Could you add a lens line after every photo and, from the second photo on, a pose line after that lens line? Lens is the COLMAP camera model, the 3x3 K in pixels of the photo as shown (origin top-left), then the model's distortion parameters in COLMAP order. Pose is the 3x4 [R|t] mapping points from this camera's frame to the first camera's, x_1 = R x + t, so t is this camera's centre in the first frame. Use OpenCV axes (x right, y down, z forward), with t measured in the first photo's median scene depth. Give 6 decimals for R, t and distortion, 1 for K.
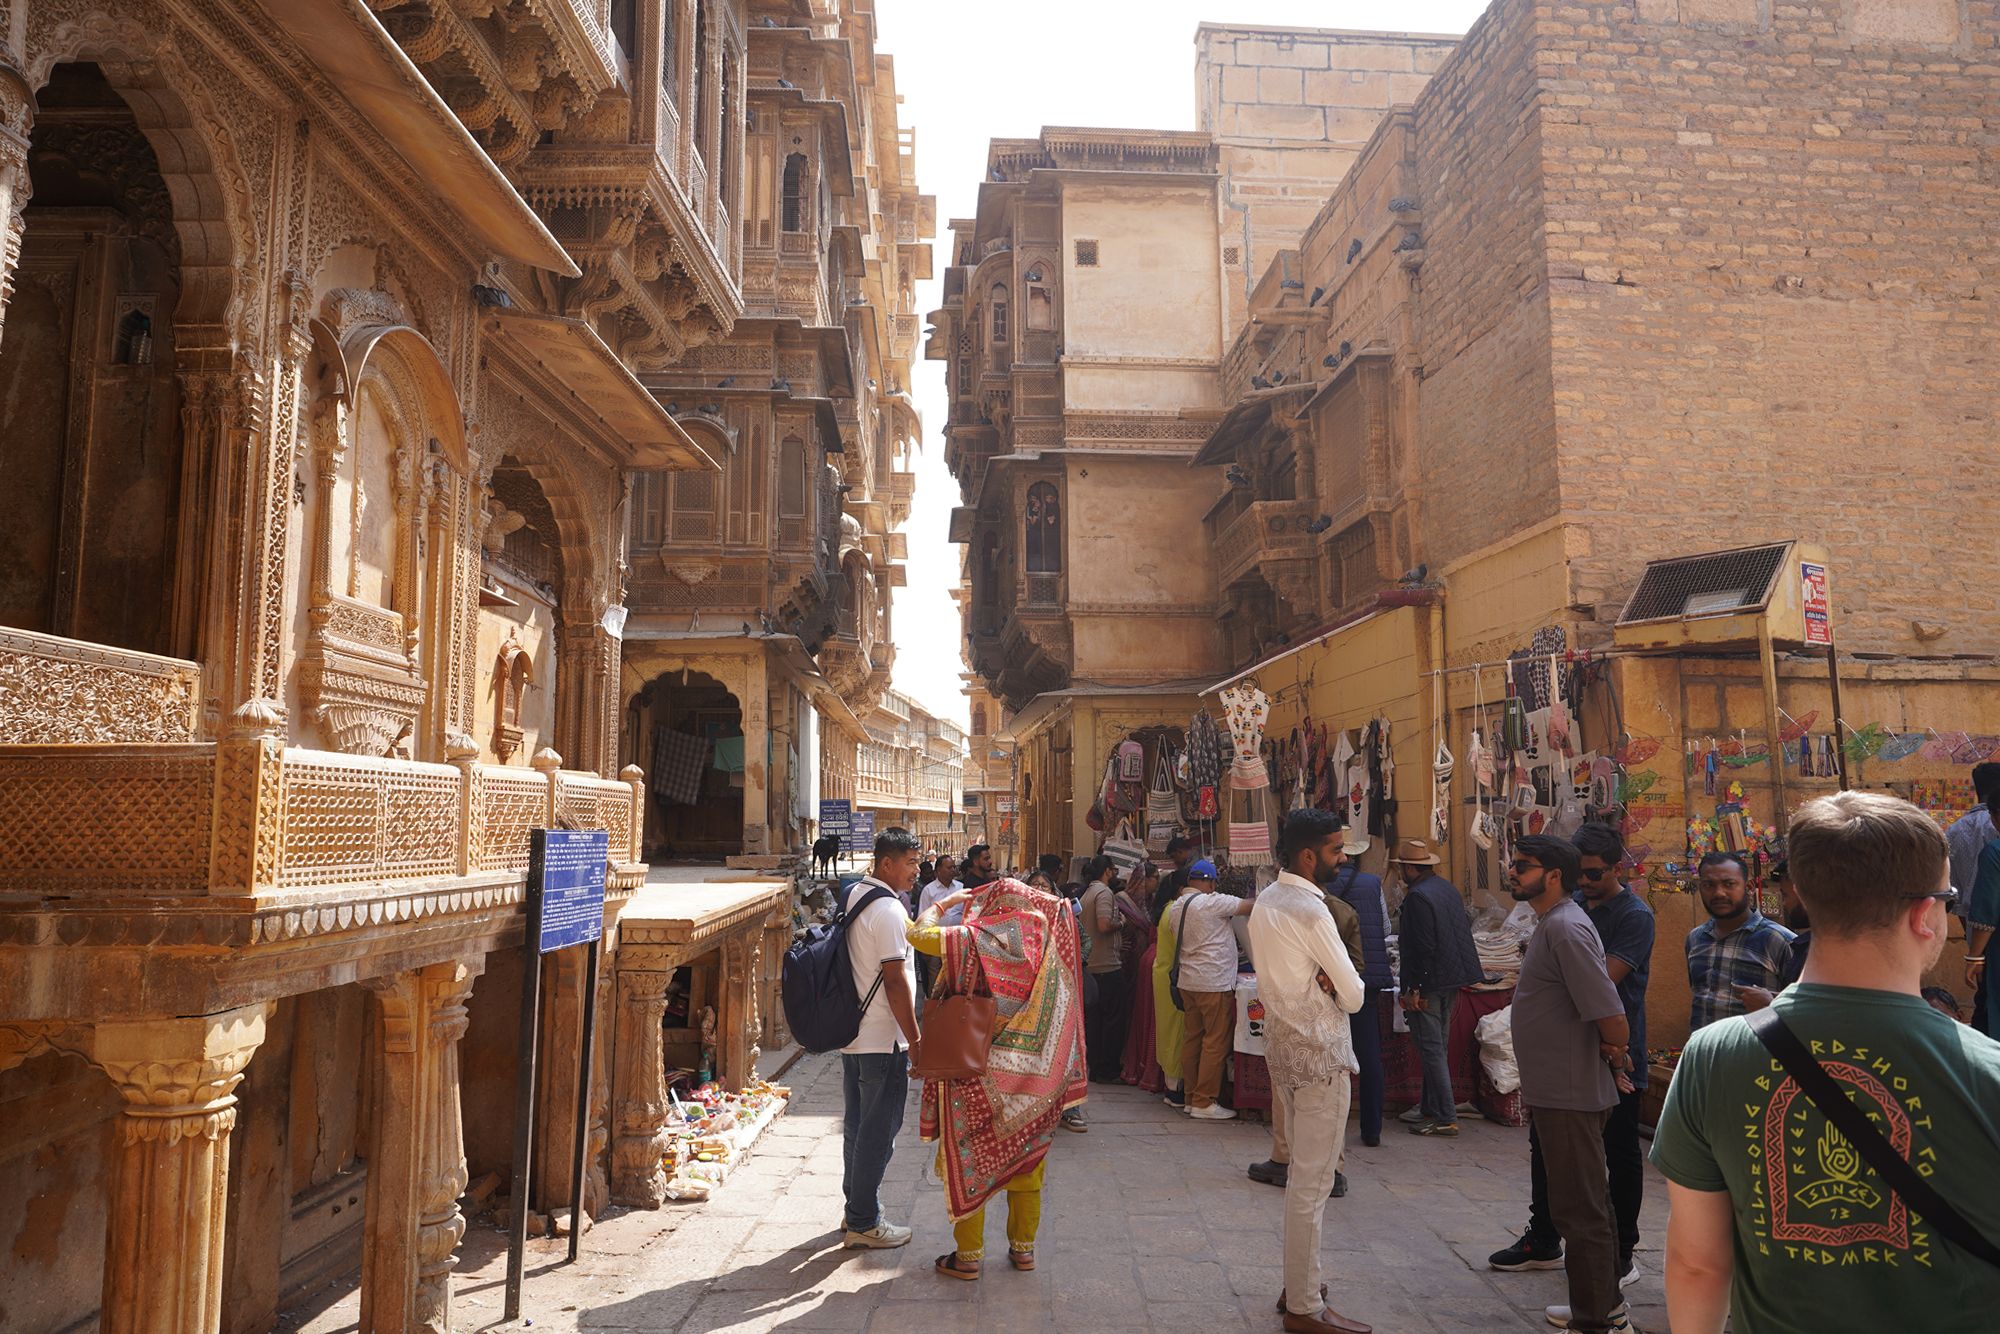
lens RADIAL K [[1363.6, 0, 1000.0], [0, 1363.6, 667.0], [0, 0, 1]] dist [0.002902, 0.000461]
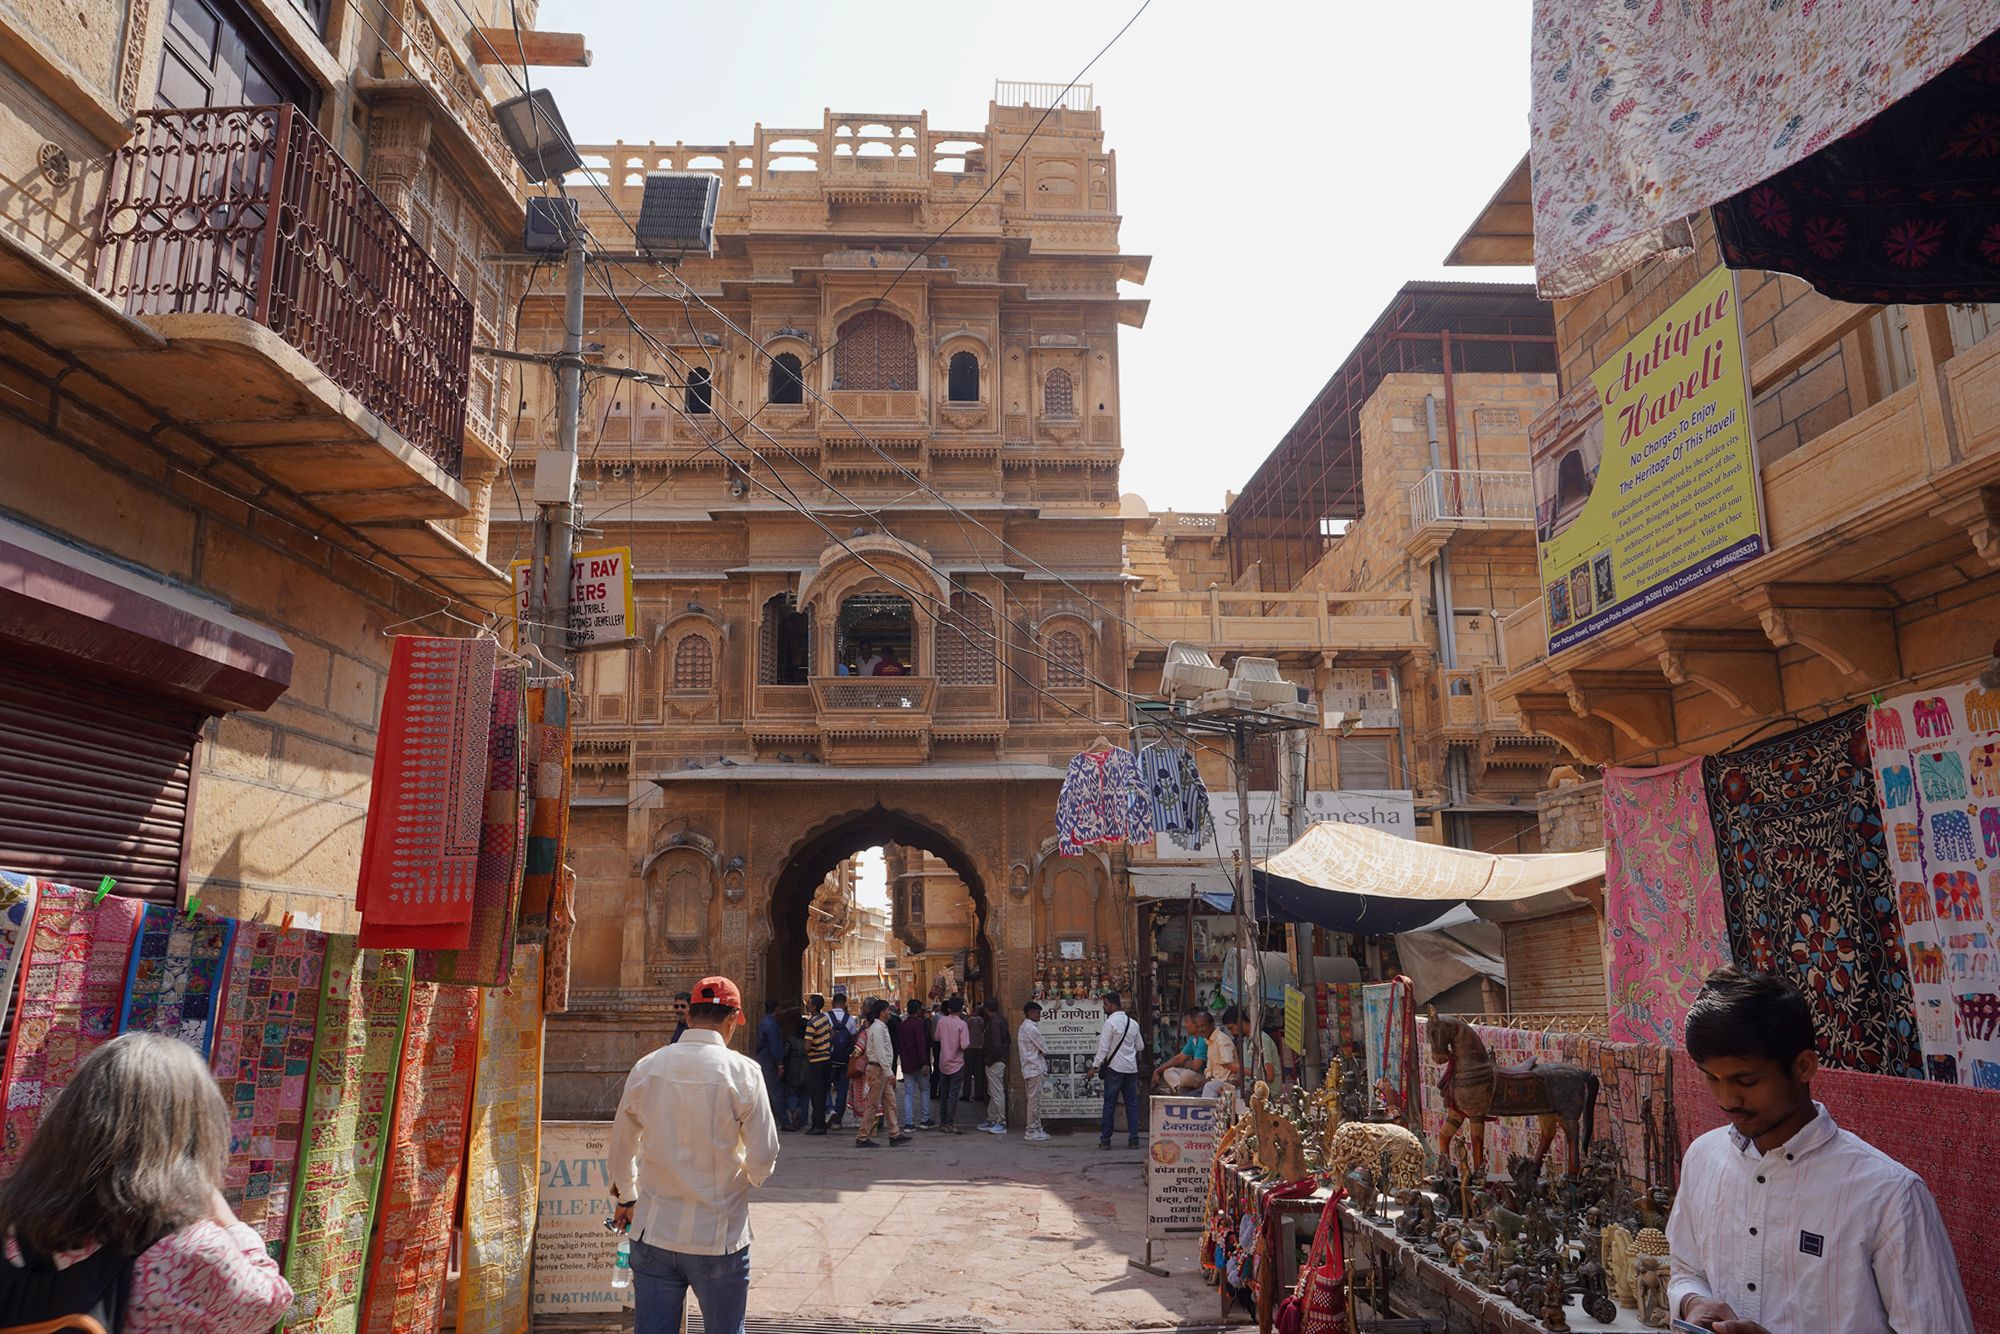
lens RADIAL K [[1363.6, 0, 1000.0], [0, 1363.6, 667.0], [0, 0, 1]] dist [0.002902, 0.000461]
pose [[0.998244, 0.003742, 0.059118, 0.035273], [0.002357, 0.994703, -0.102763, -0.303492], [-0.059189, 0.102721, 0.992948, -2.110741]]
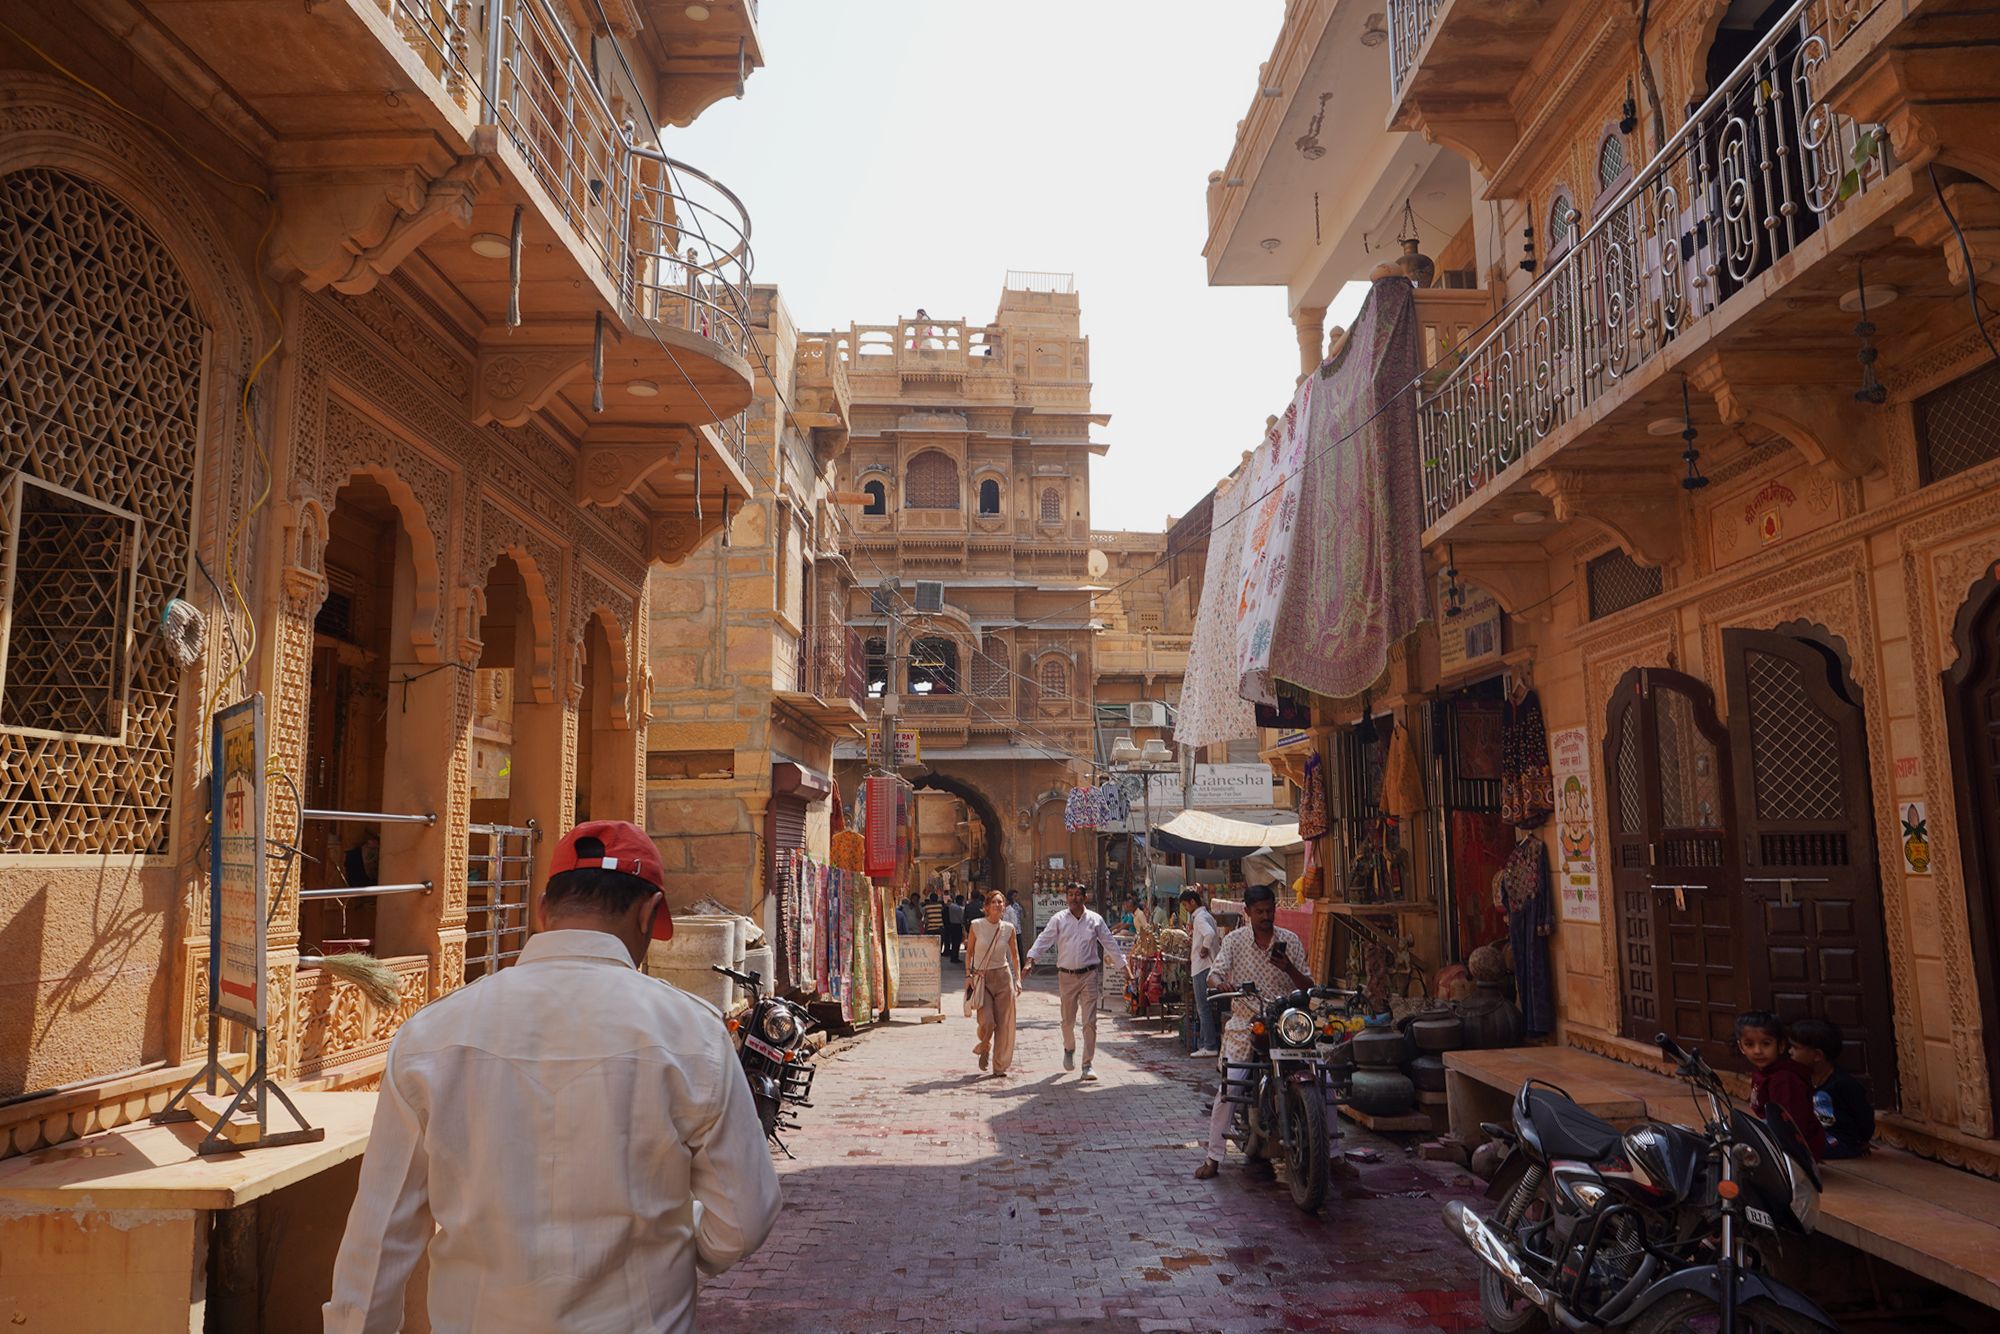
lens RADIAL K [[1363.6, 0, 1000.0], [0, 1363.6, 667.0], [0, 0, 1]] dist [0.002902, 0.000461]
pose [[0.995842, 0.004132, 0.091004, -0.068012], [-0.001383, 0.999541, -0.030256, -0.384197], [-0.091087, 0.030004, 0.995391, -2.712129]]
